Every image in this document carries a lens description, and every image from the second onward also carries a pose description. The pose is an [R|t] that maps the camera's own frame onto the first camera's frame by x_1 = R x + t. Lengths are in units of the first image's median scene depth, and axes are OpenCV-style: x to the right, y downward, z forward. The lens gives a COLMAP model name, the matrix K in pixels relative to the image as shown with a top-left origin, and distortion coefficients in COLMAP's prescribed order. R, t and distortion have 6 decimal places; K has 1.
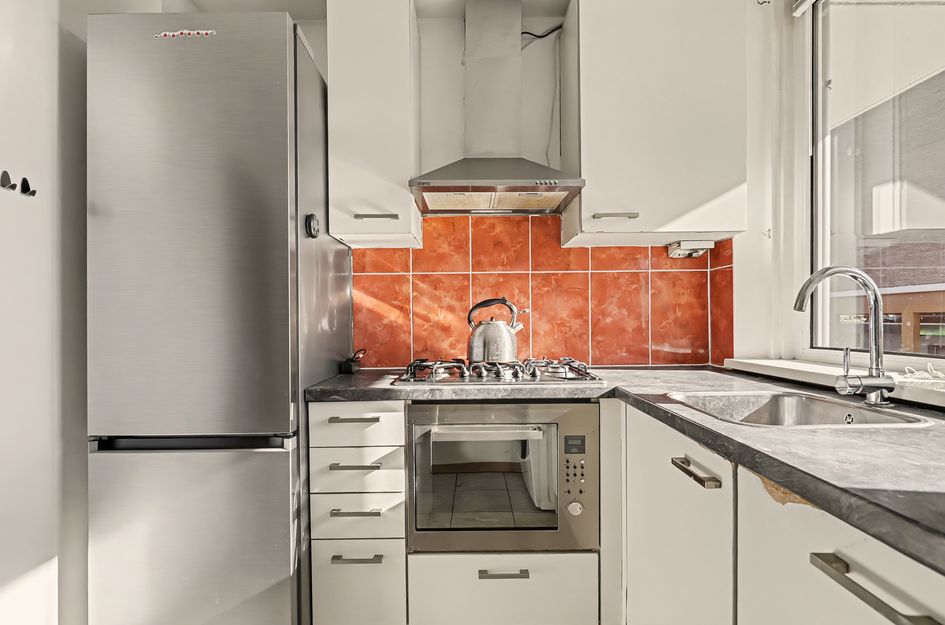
lens RADIAL K [[487.6, 0, 473.1], [0, 487.6, 322.3], [0, 0, 1]] dist [0.001345, -0.000192]
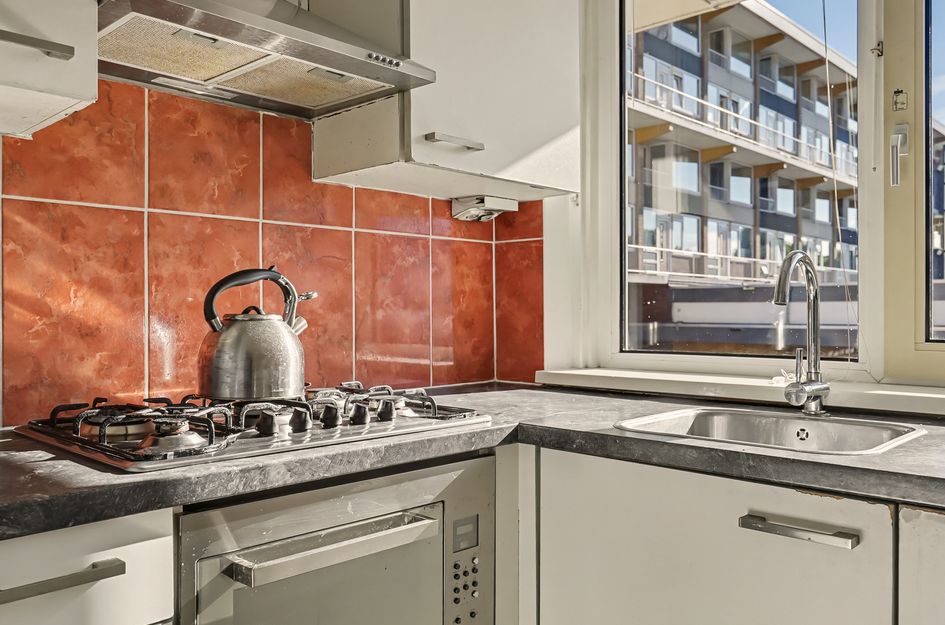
lens RADIAL K [[781.9, 0, 472.7], [0, 781.9, 306.8], [0, 0, 1]] dist [0.004979, 0.005209]
pose [[0.691040, 0.014864, 0.722664, -0.327734], [-0.002250, 0.999828, -0.018414, 0.003127], [-0.722813, 0.011099, 0.690954, 0.266352]]
